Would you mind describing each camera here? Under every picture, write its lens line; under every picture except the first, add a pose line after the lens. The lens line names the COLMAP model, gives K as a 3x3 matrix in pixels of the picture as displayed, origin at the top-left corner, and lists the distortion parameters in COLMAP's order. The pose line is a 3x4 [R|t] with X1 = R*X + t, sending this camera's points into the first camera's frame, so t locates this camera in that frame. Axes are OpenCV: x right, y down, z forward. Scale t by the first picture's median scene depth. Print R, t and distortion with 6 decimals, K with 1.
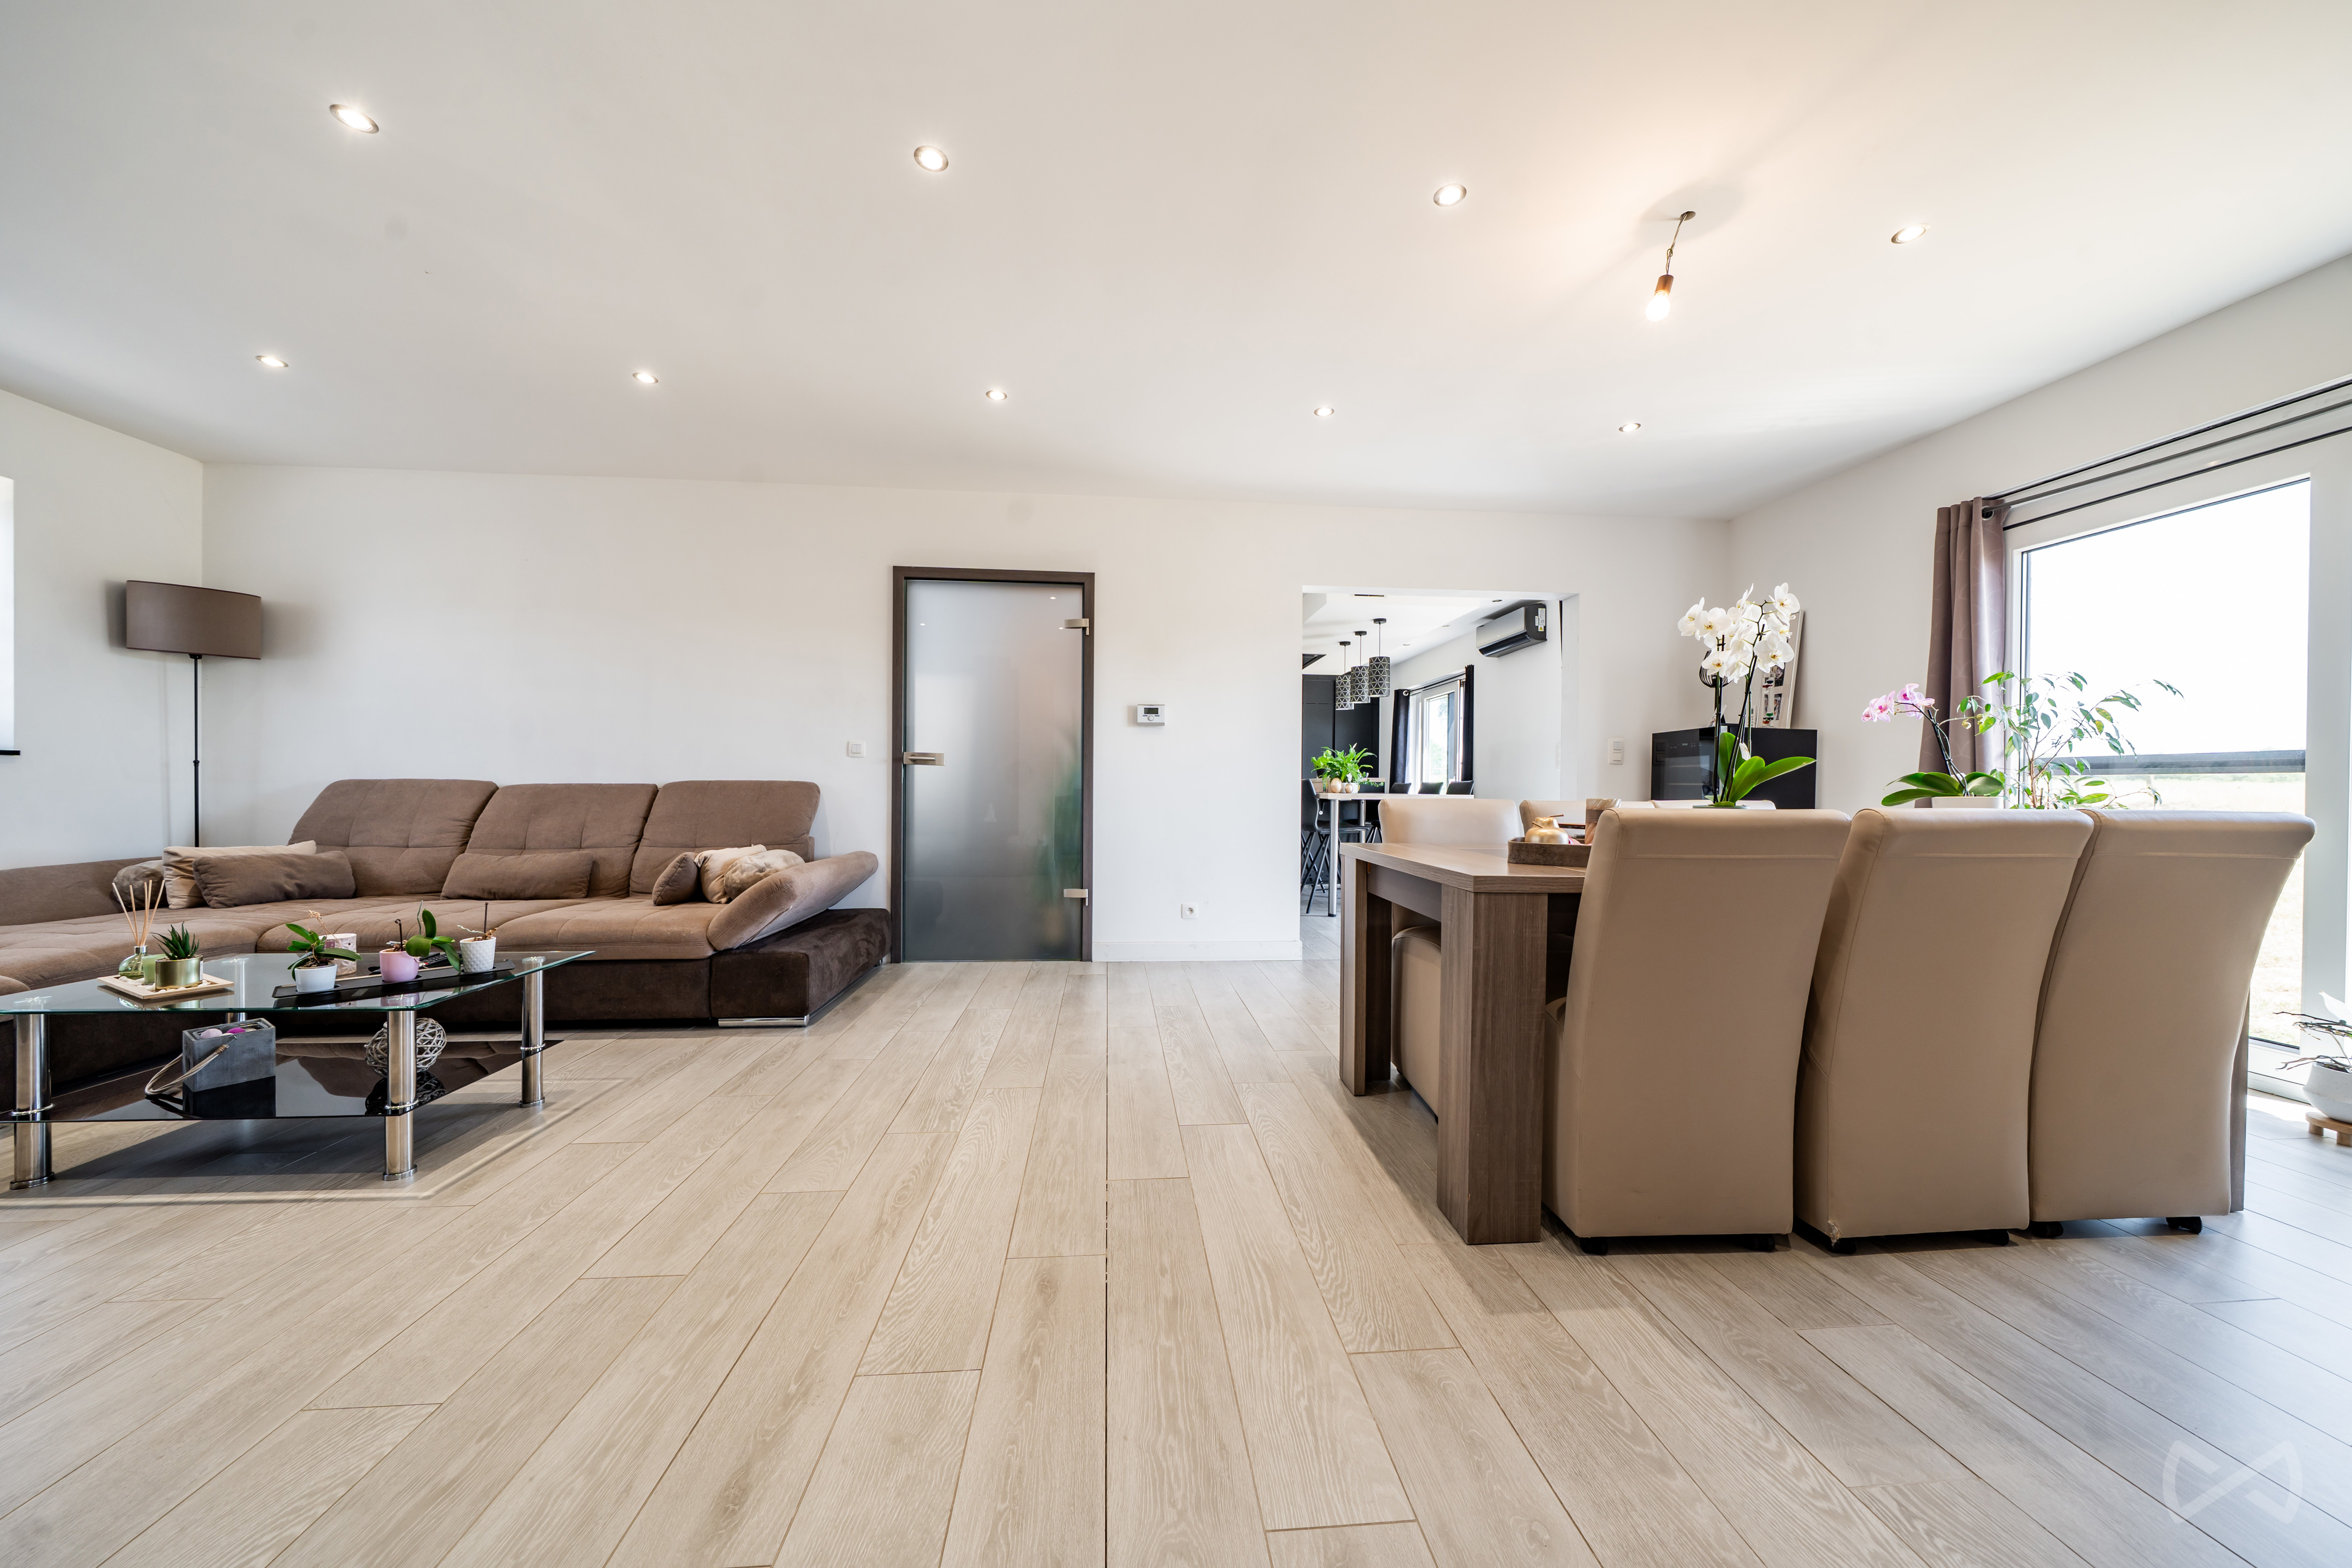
lens RADIAL K [[794.8, 0, 1175.1], [0, 794.8, 792.6], [0, 0, 1]] dist [-0.003240, -0.000123]
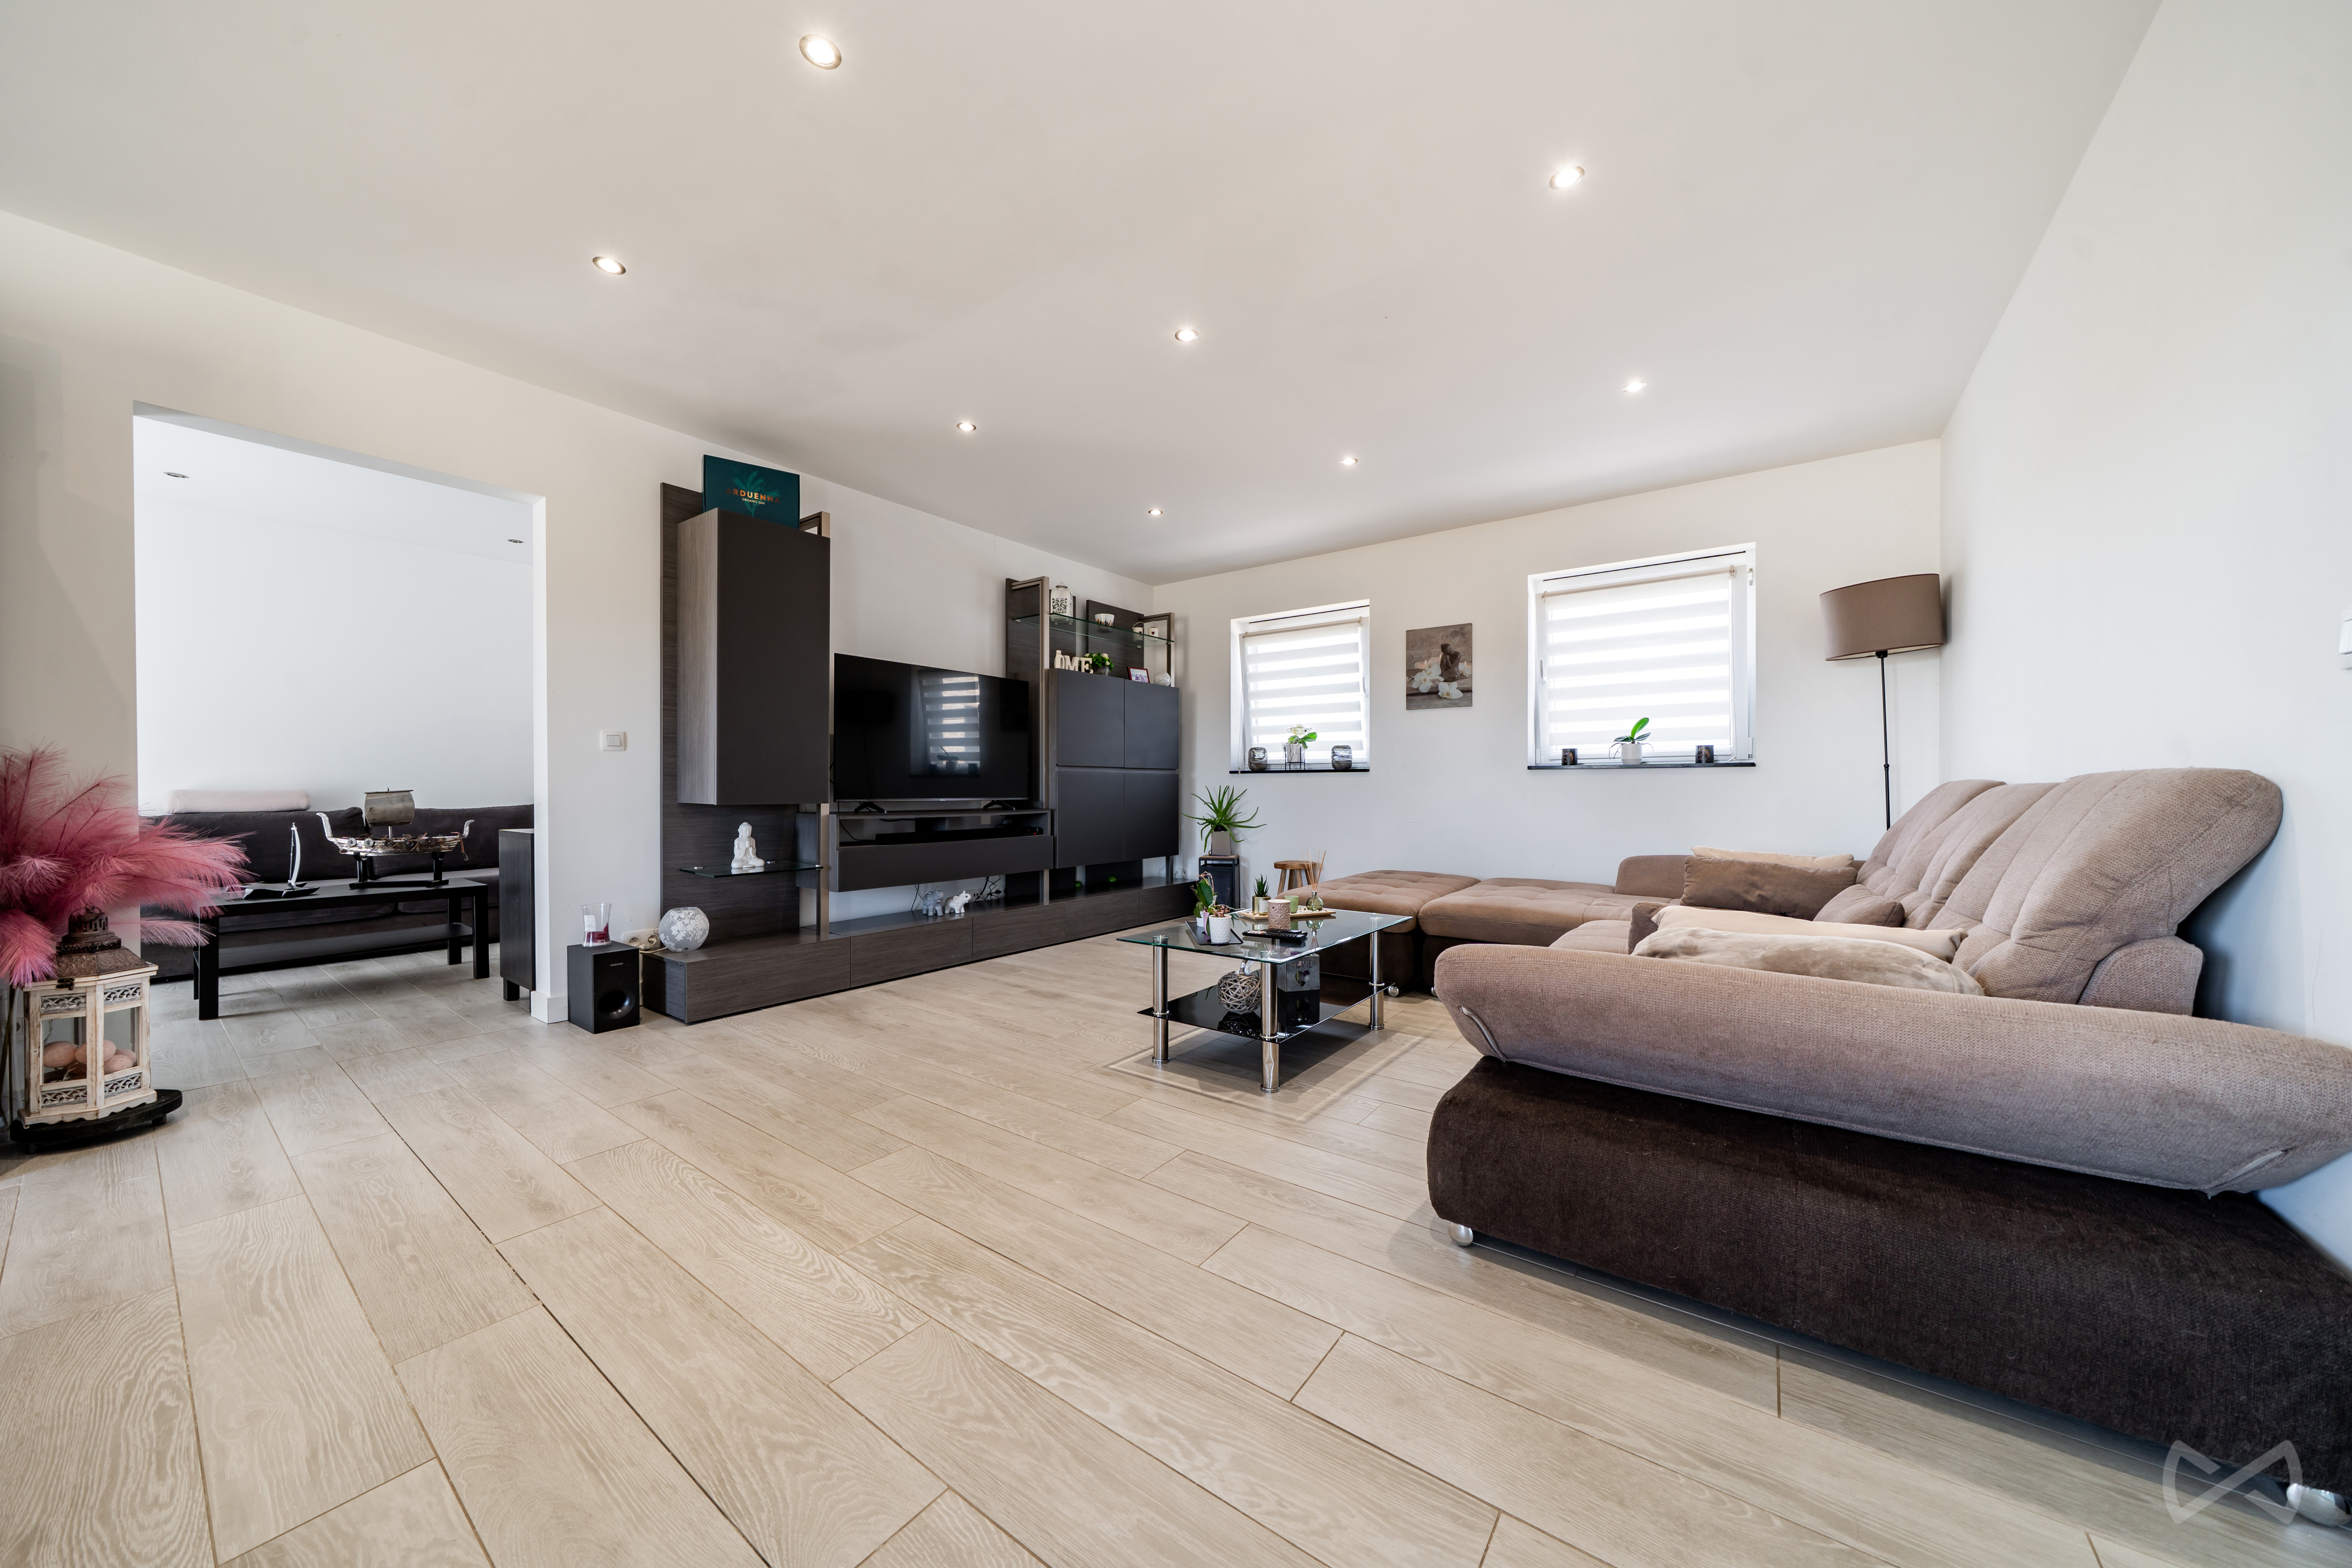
lens RADIAL K [[794.8, 0, 1180.7], [0, 794.8, 786.1], [0, 0, 1]] dist [-0.003240, -0.000123]
pose [[-0.656013, -0.006217, -0.754724, 0.083977], [-0.005298, 0.999979, -0.003633, -0.010821], [0.754731, 0.001615, -0.656033, 1.841946]]
